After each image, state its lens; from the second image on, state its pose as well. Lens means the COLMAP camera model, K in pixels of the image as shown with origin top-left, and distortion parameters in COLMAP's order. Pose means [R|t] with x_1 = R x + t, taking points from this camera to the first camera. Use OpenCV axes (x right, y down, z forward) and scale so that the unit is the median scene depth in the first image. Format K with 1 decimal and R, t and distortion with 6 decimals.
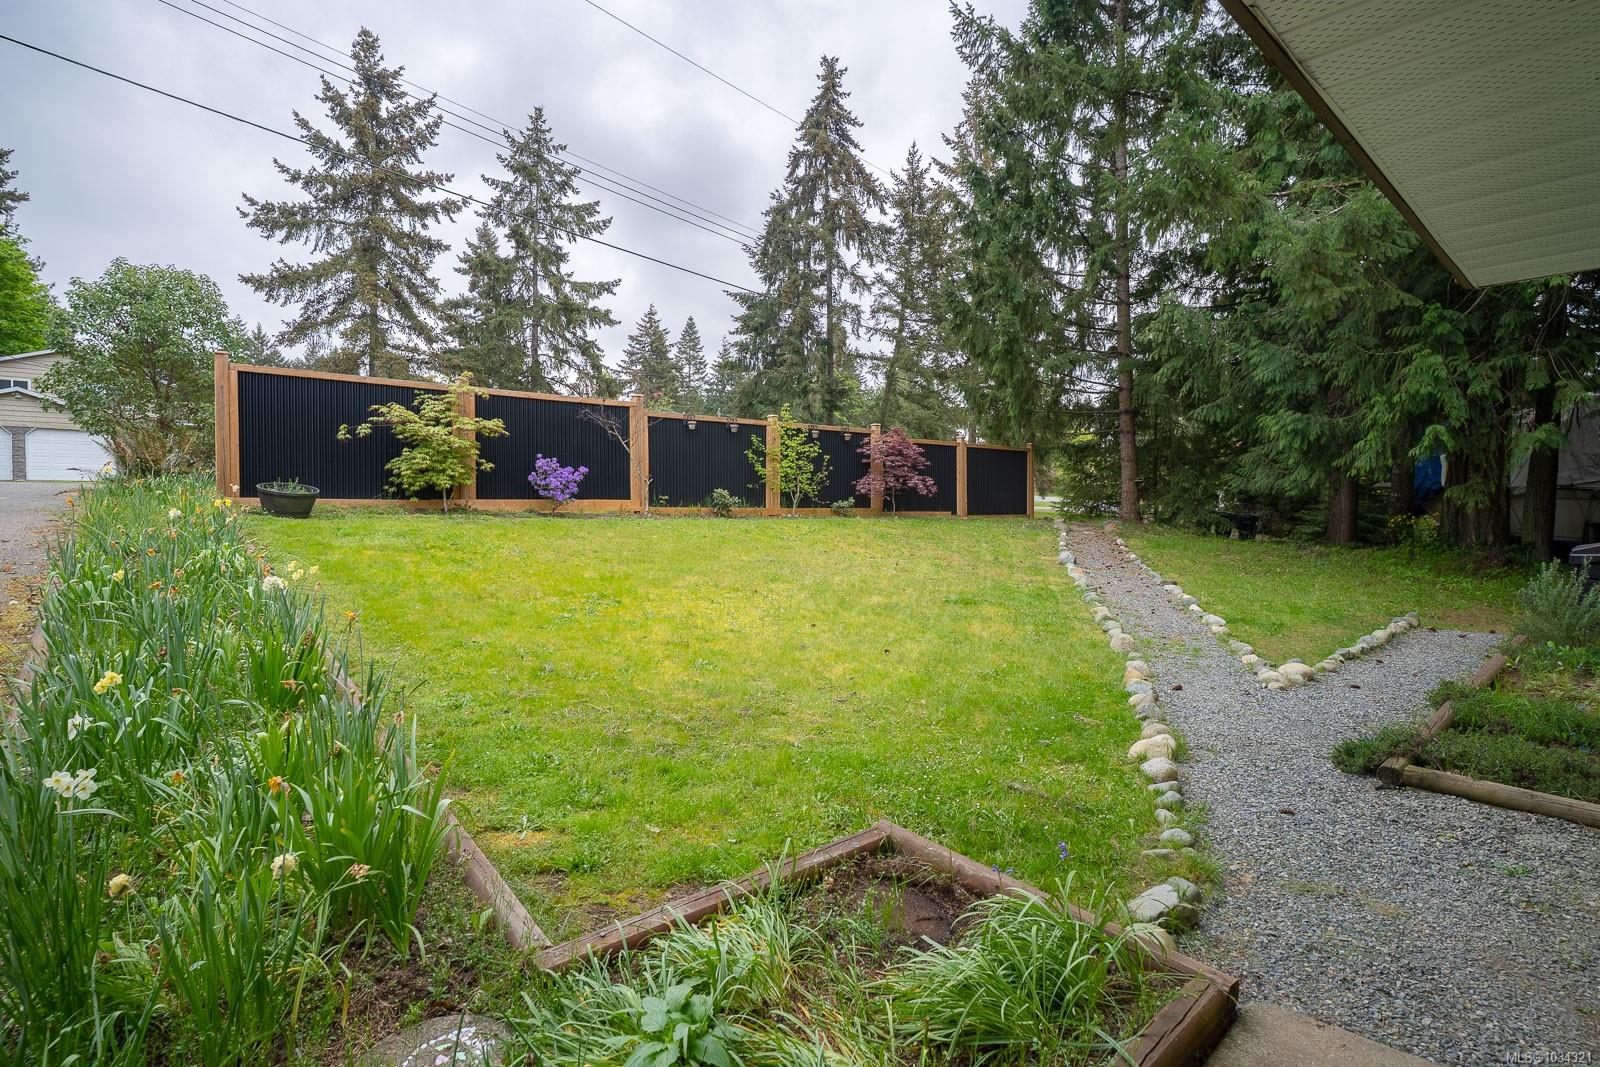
lens RADIAL K [[814.2, 0, 801.2], [0, 814.2, 504.1], [0, 0, 1]] dist [0.000053, 0.000016]
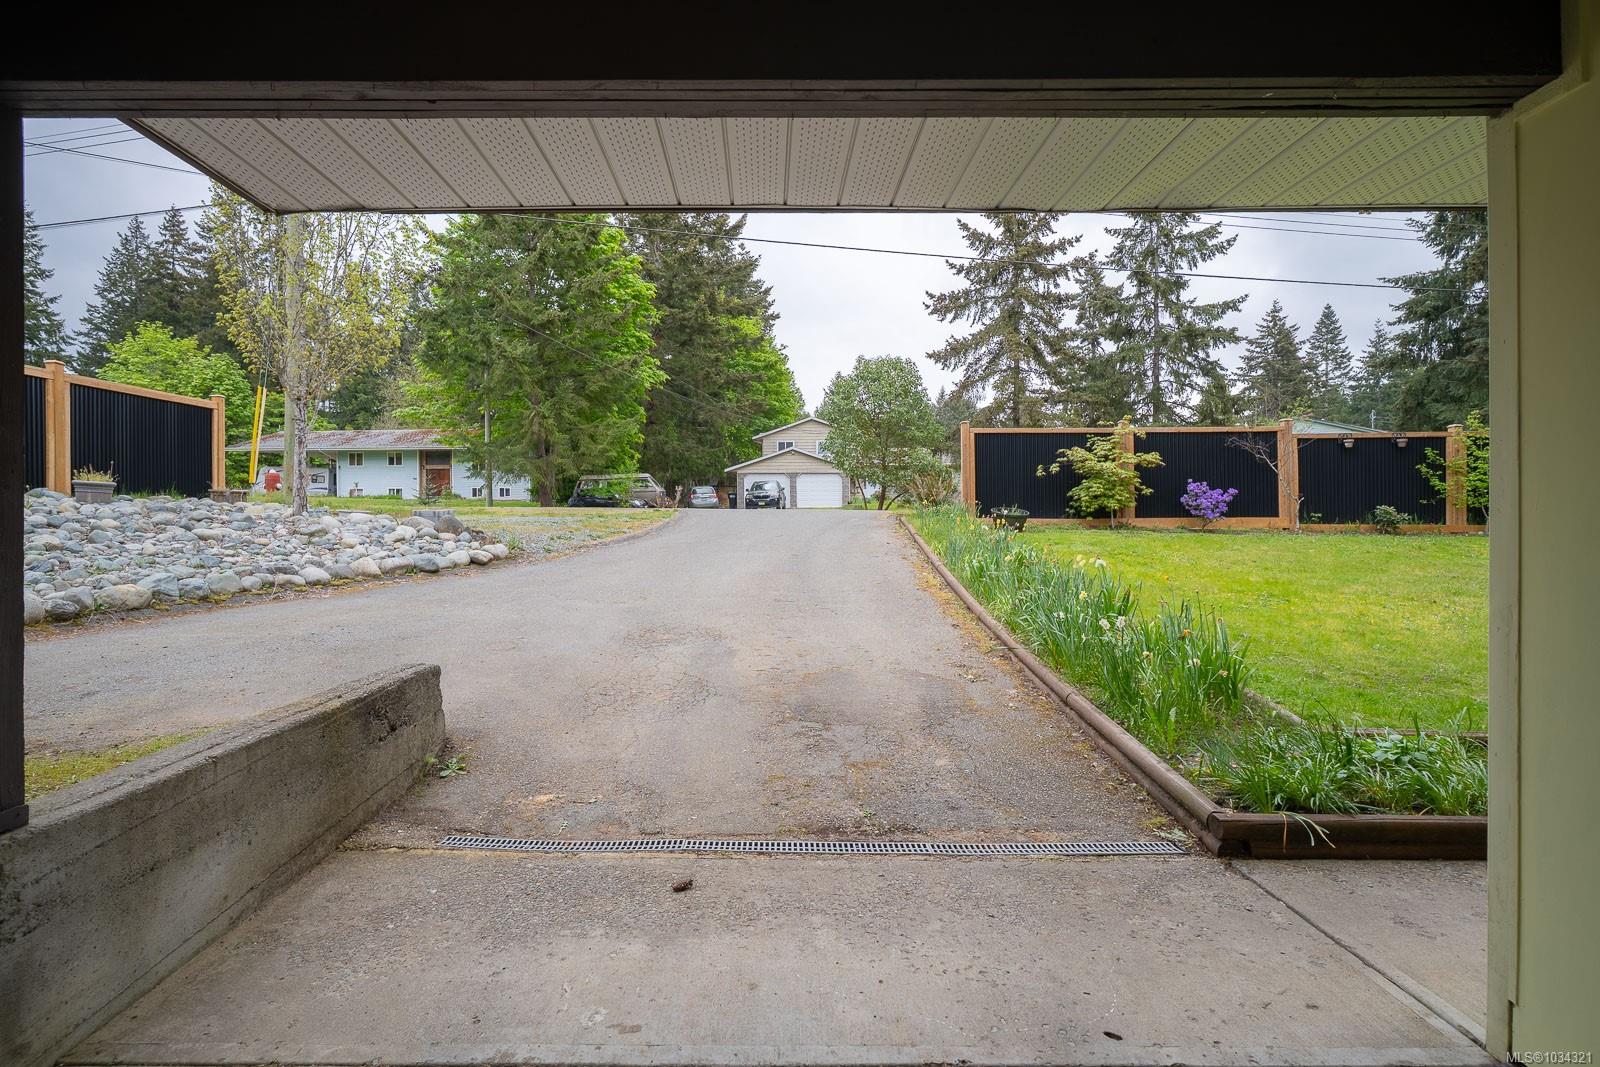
lens RADIAL K [[786.1, 0, 772.0], [0, 786.1, 512.2], [0, 0, 1]] dist [0.011394, 0.000264]
pose [[0.732638, -0.013408, -0.680487, 0.005146], [0.004351, 0.999878, -0.015016, 0.000395], [0.680605, 0.008041, 0.732606, -0.110423]]
